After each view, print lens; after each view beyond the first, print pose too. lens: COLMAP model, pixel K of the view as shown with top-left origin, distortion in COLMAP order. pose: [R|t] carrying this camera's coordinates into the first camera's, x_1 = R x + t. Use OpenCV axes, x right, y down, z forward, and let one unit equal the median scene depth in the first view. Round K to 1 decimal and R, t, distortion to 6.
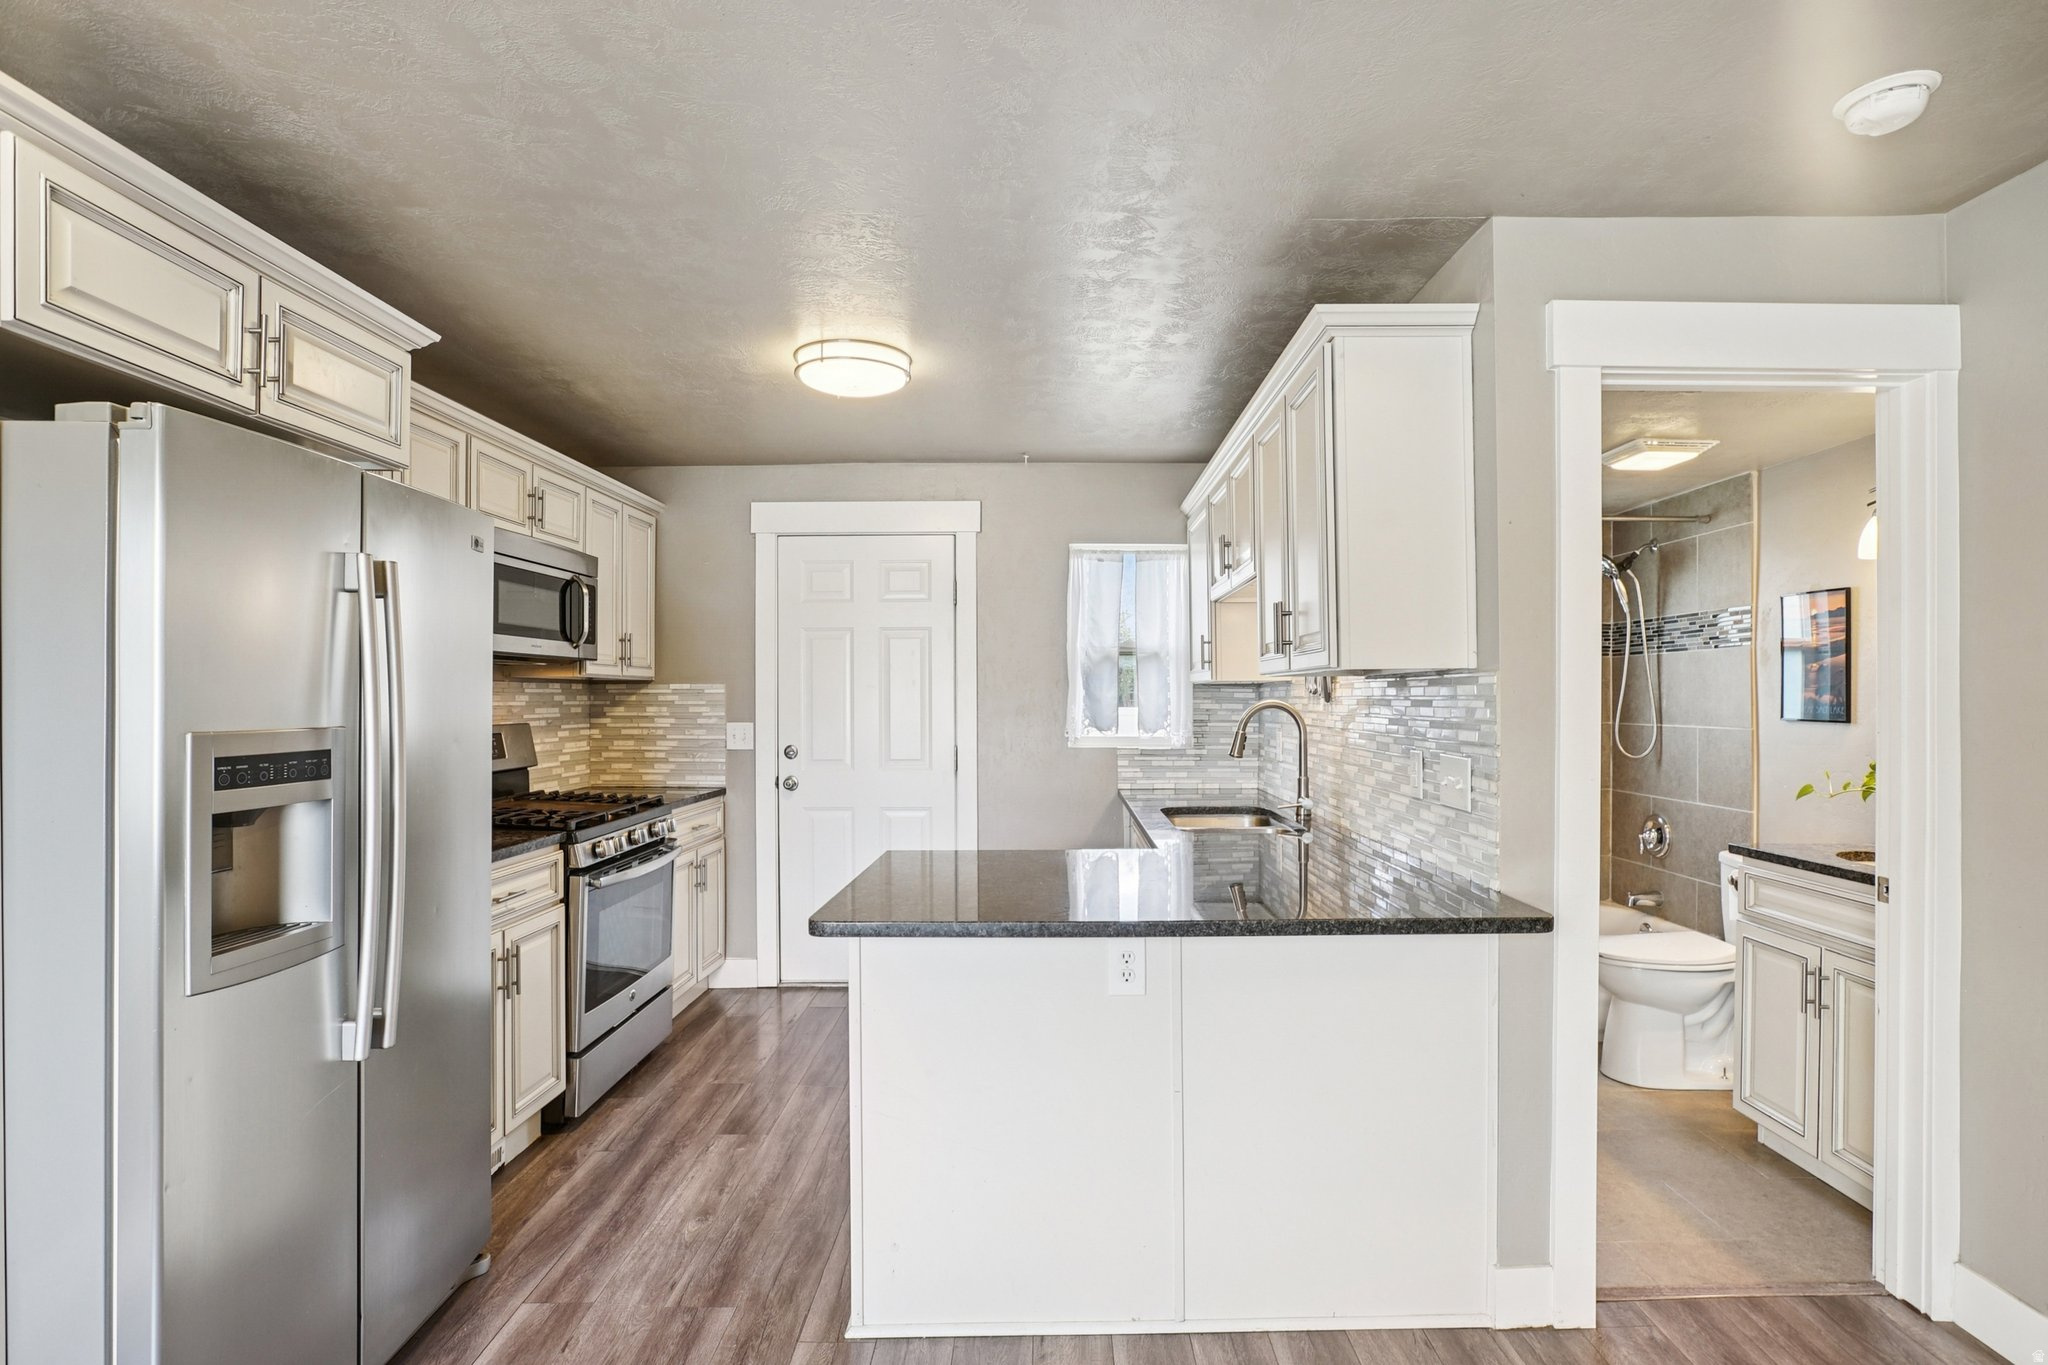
lens RADIAL K [[996.3, 0, 1034.8], [0, 996.3, 699.4], [0, 0, 1]] dist [-0.035815, 0.008799]
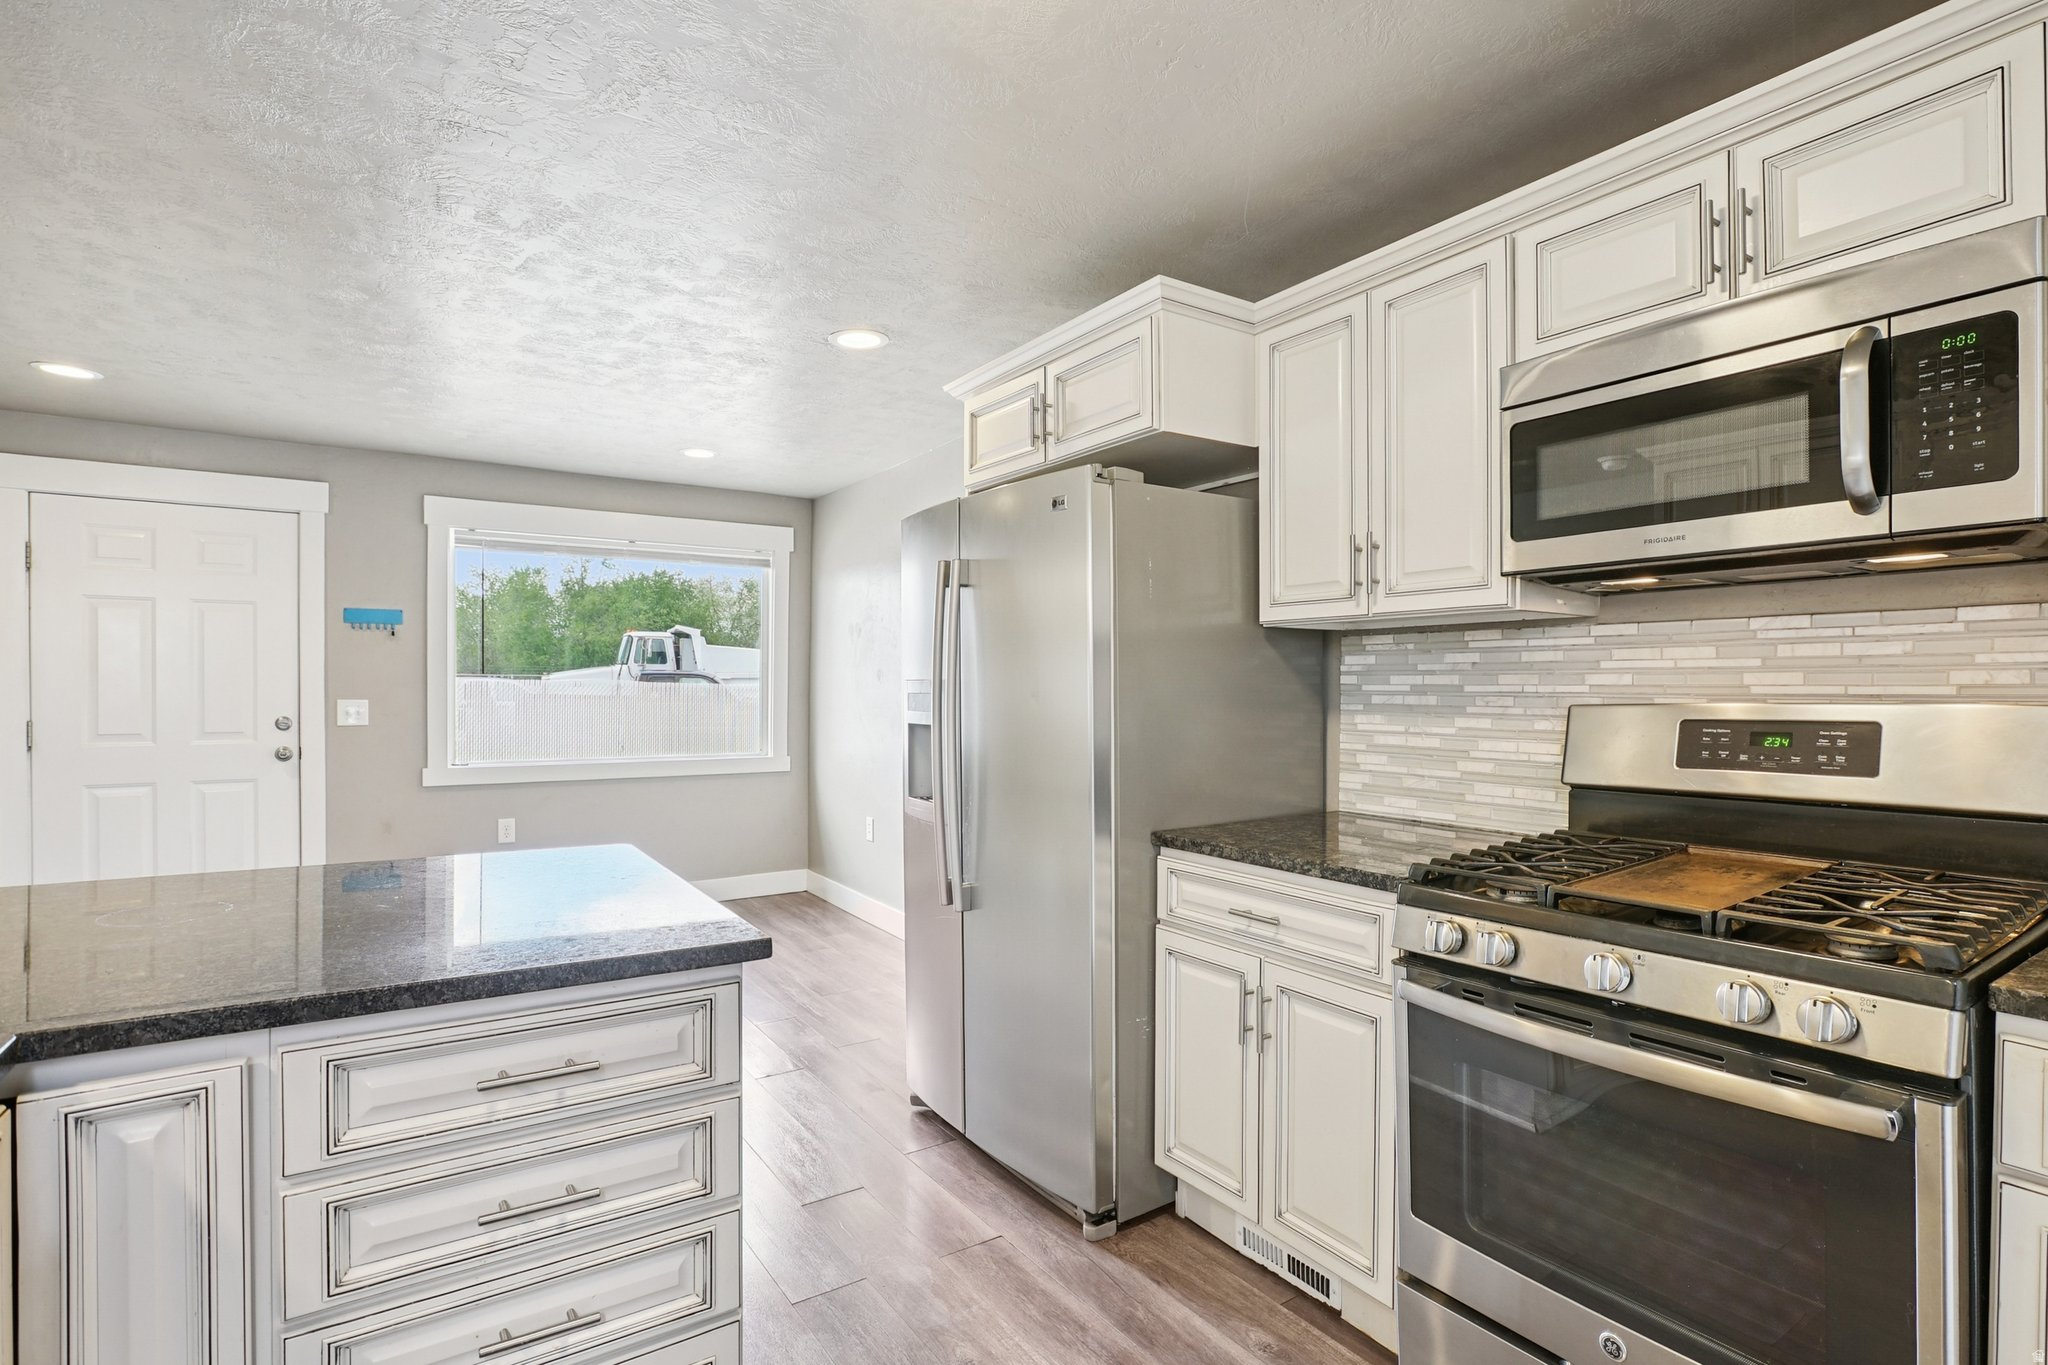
lens RADIAL K [[996.3, 0, 1038.0], [0, 996.3, 700.3], [0, 0, 1]] dist [-0.035815, 0.008799]
pose [[-0.818034, 0.001812, -0.575168, 0.029852], [-0.005581, 0.999923, 0.011088, 0.020679], [0.575143, 0.012281, -0.817960, 1.148748]]
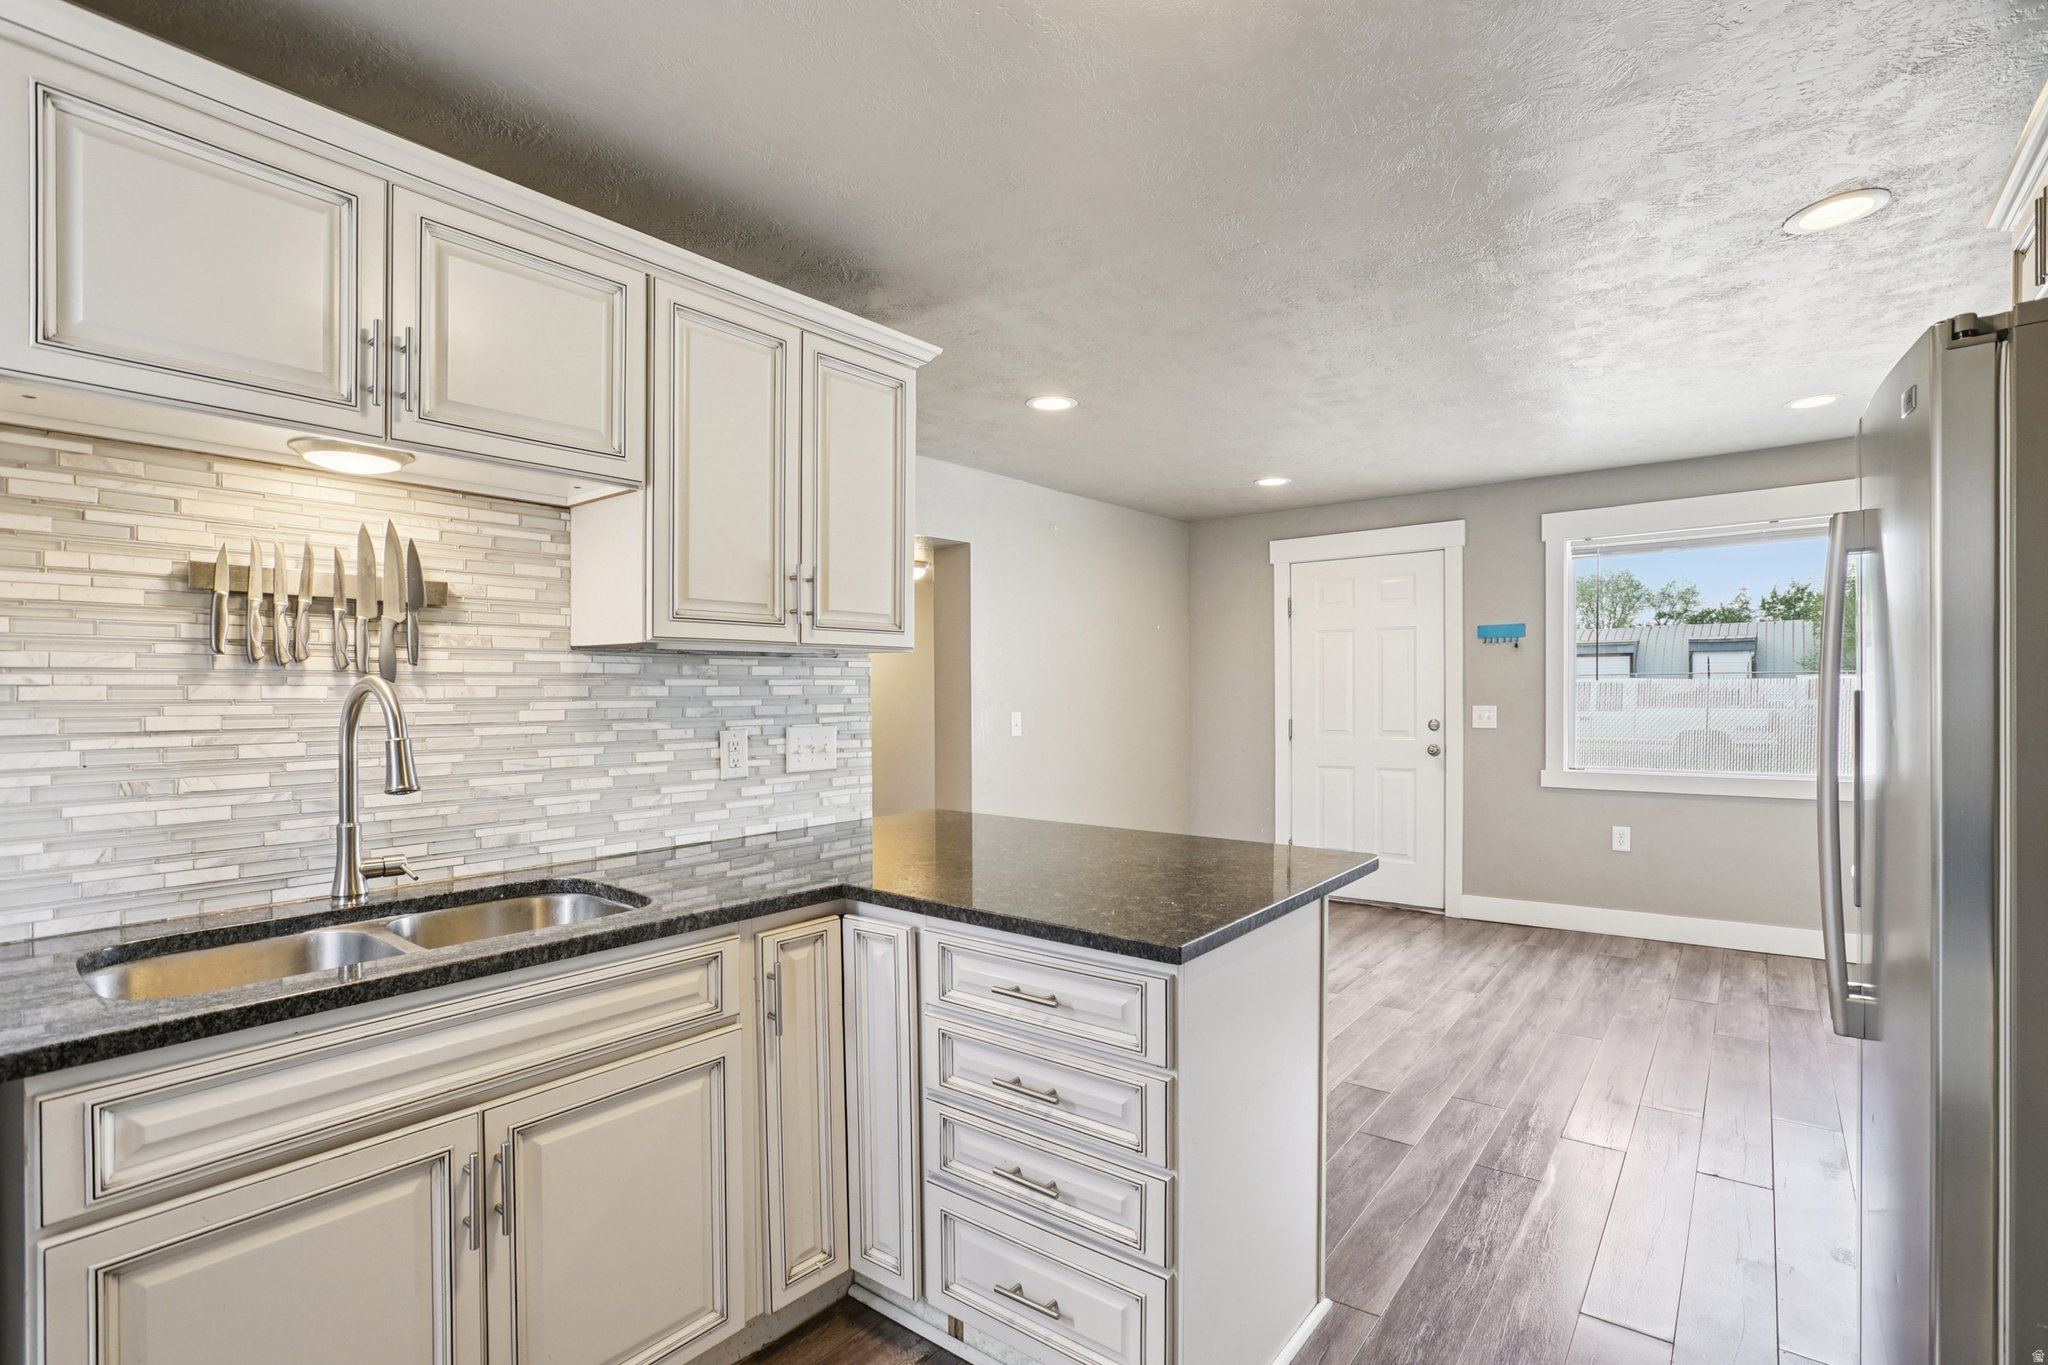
lens RADIAL K [[955.2, 0, 1030.6], [0, 955.2, 719.2], [0, 0, 1]] dist [-0.041411, 0.009549]
pose [[-0.792927, -0.010034, 0.609234, -0.306049], [0.009631, 0.999533, 0.028996, 0.011458], [-0.609240, 0.028859, -0.792460, 1.122879]]
